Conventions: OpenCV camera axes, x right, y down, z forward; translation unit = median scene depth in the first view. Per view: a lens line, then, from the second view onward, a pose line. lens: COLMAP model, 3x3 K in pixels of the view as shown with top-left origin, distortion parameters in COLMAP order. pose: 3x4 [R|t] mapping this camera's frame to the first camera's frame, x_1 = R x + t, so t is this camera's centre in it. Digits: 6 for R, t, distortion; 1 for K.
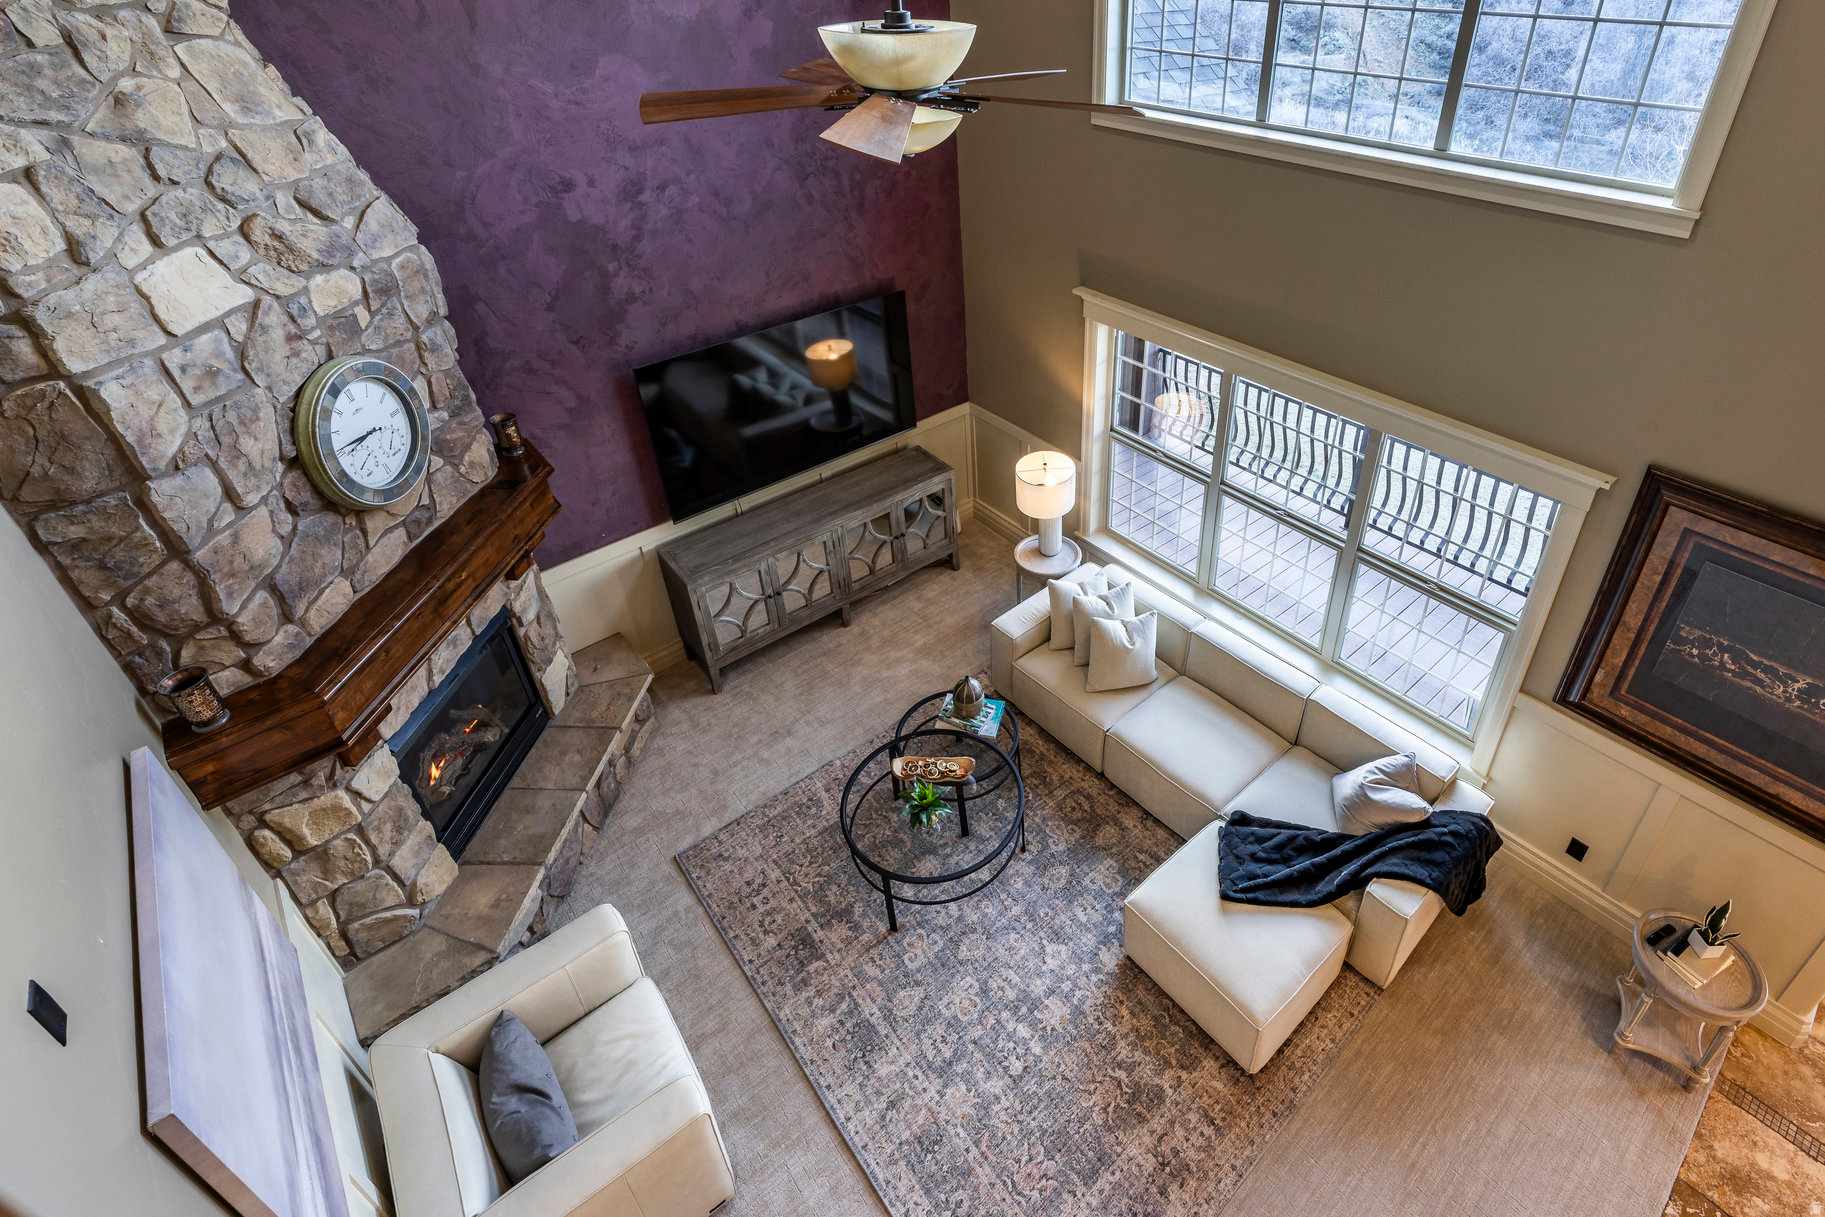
lens RADIAL K [[896.8, 0, 1013.1], [0, 896.8, 477.2], [0, 0, 1]] dist [-0.005565, 0.000373]
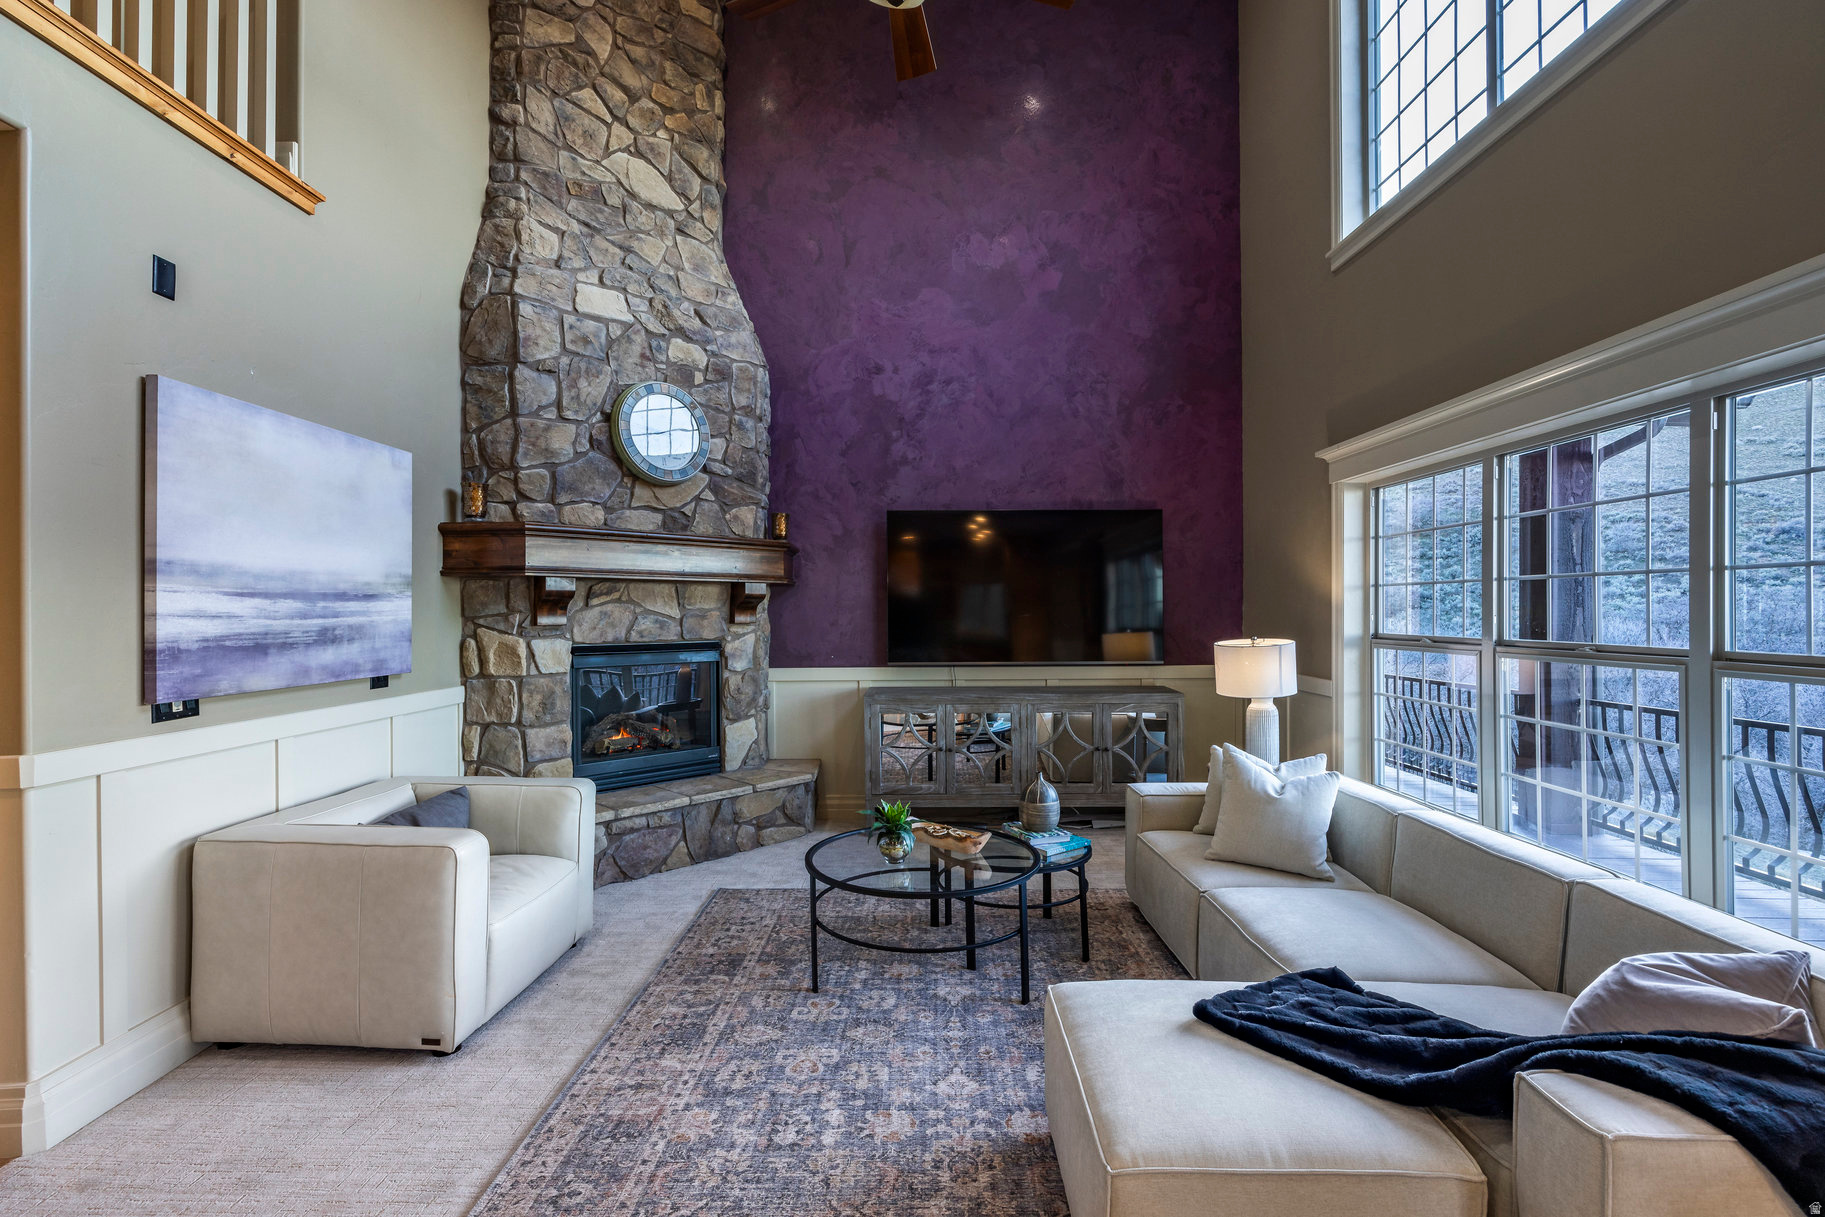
lens RADIAL K [[821.6, 0, 904.4], [0, 821.6, 610.8], [0, 0, 1]] dist [-0.005551, -0.000084]
pose [[0.739784, 0.008470, -0.672791, 0.400841], [-0.355018, 0.854315, -0.379615, 0.477485], [0.571560, 0.519686, 0.635016, 0.440215]]
